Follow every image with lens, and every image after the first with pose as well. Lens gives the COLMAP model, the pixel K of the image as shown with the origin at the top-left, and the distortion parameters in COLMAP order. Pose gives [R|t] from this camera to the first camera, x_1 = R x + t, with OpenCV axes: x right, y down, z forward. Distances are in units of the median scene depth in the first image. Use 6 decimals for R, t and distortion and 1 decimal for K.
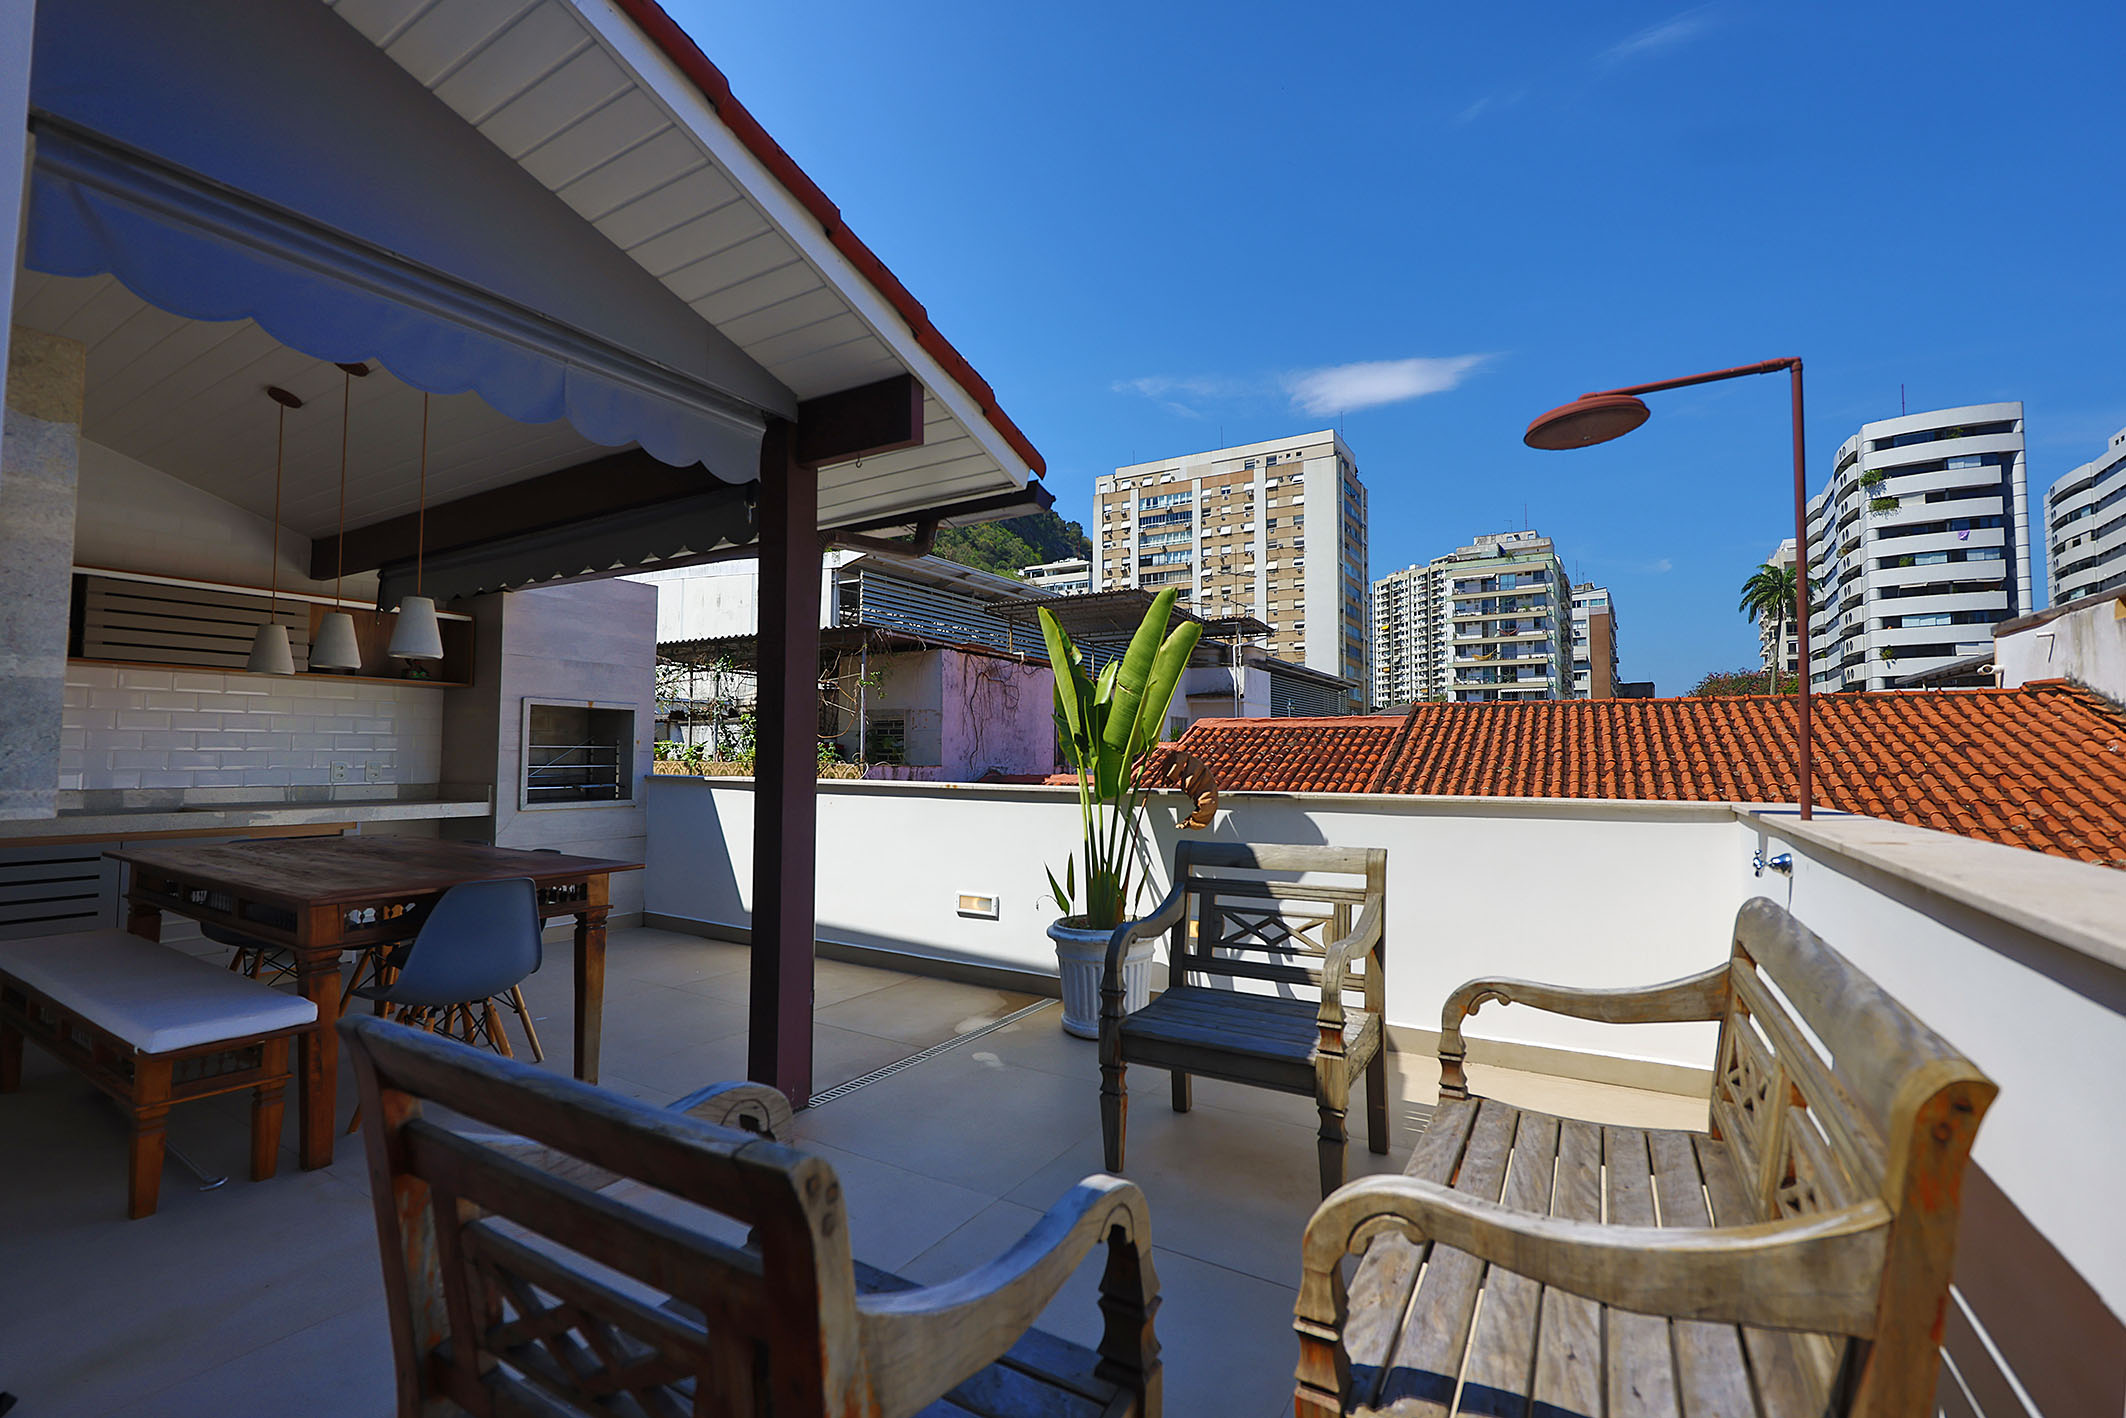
lens RADIAL K [[905.3, 0, 1060.5], [0, 905.3, 709.2], [0, 0, 1]] dist [0.001086, -0.000894]
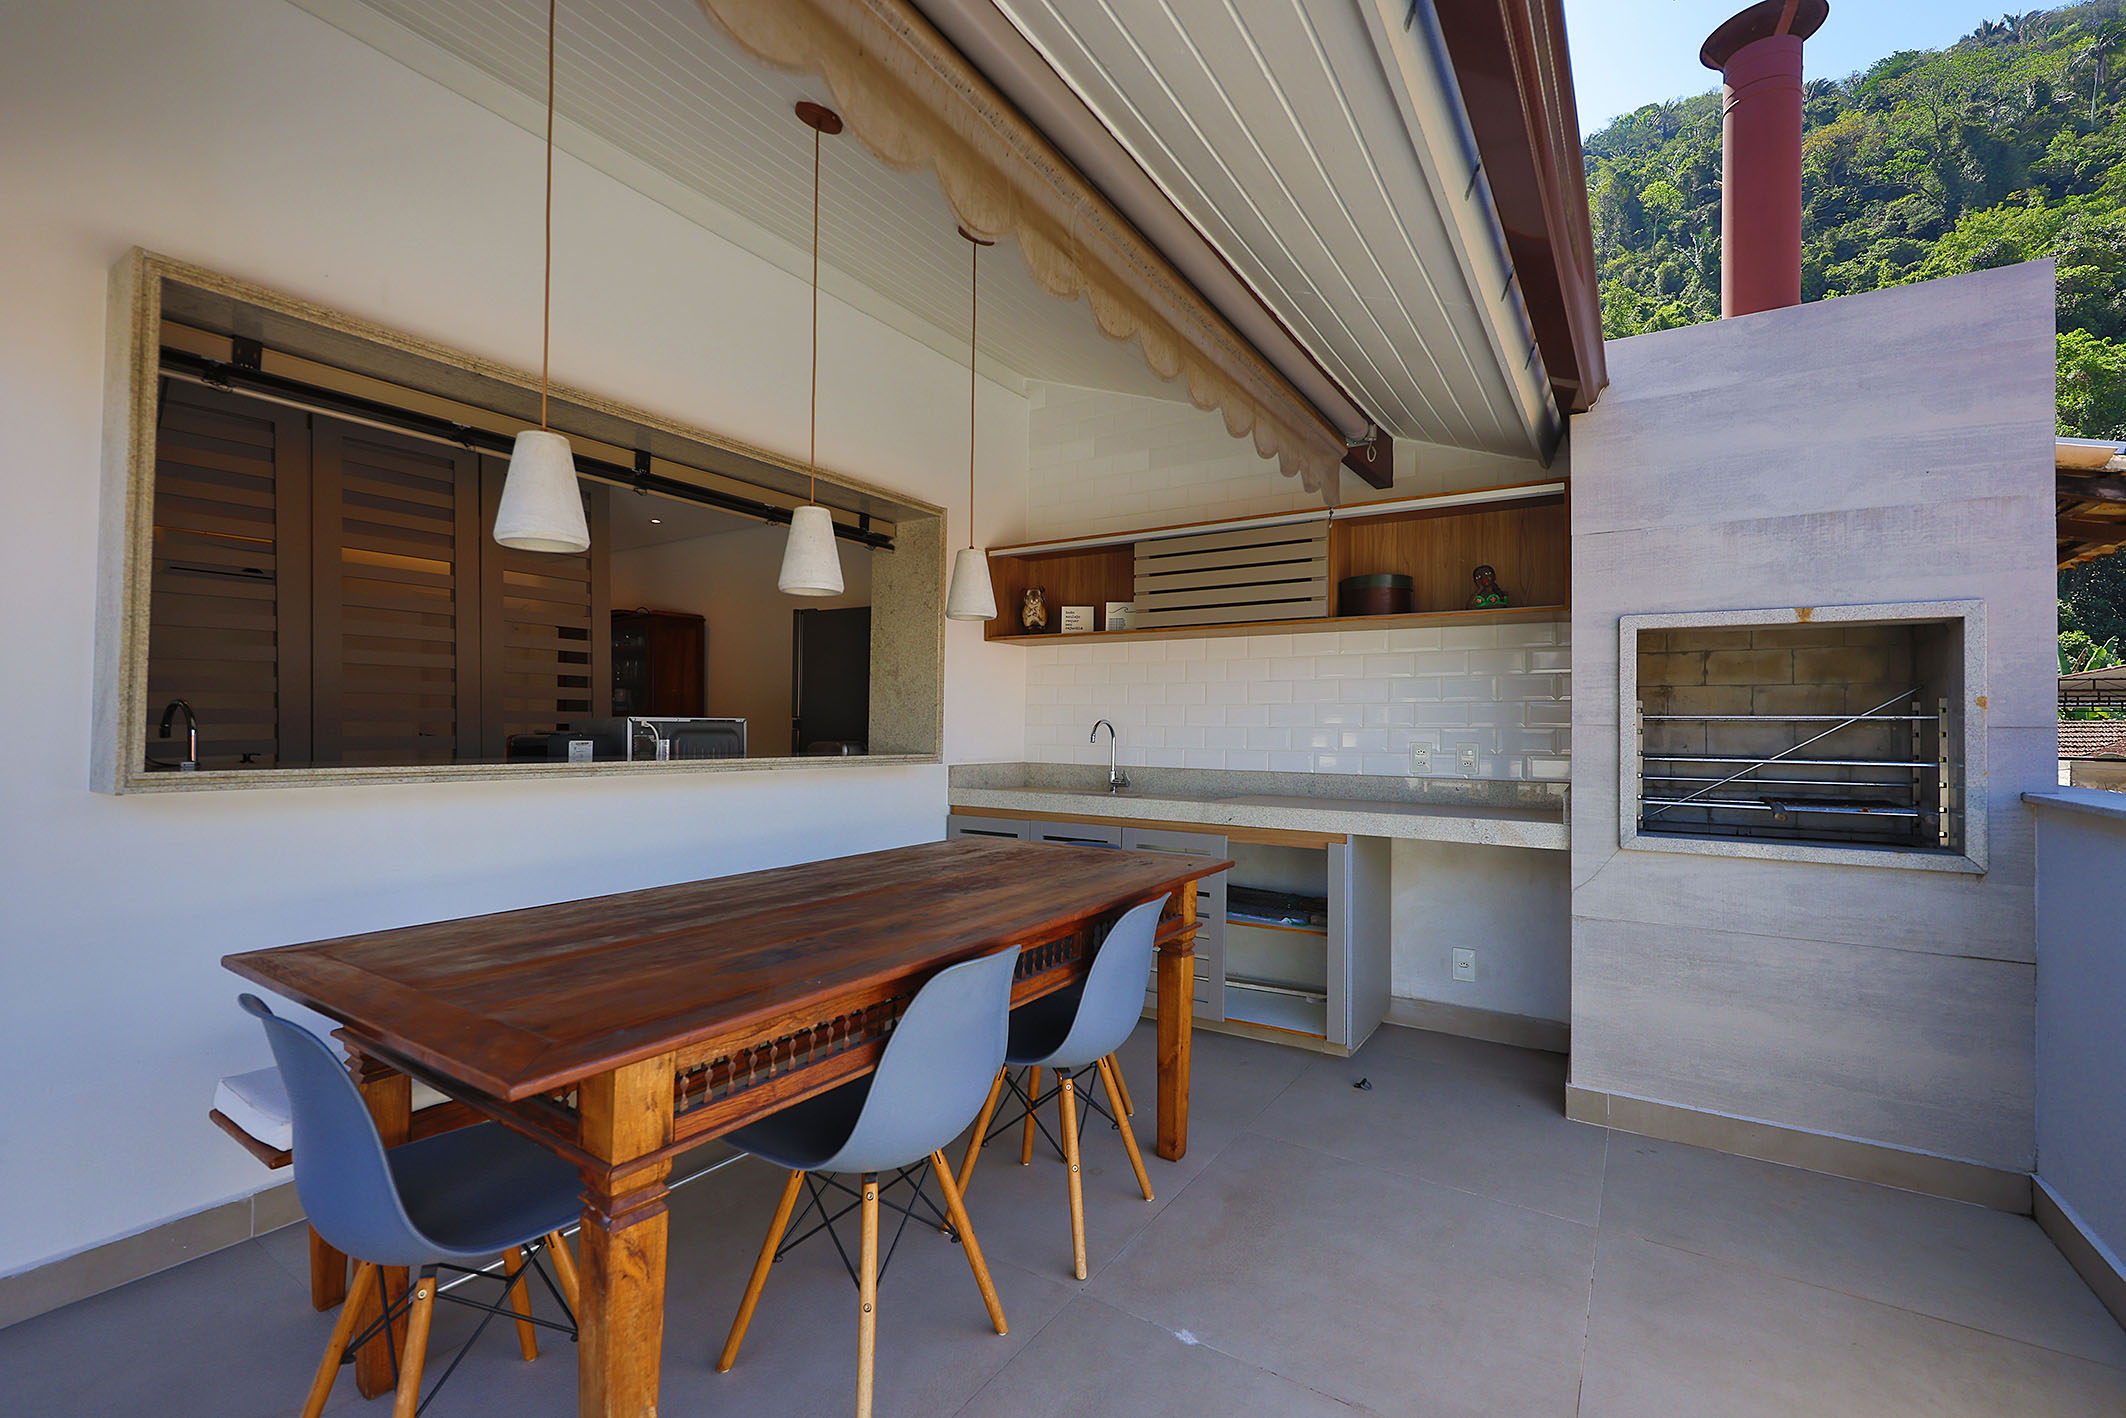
lens RADIAL K [[905.3, 0, 1046.4], [0, 905.3, 716.5], [0, 0, 1]] dist [0.001086, -0.000894]
pose [[-0.045892, -0.017693, -0.998790, -0.091880], [0.035101, 0.999197, -0.019313, 0.039084], [0.998330, -0.035945, -0.045234, 0.702801]]
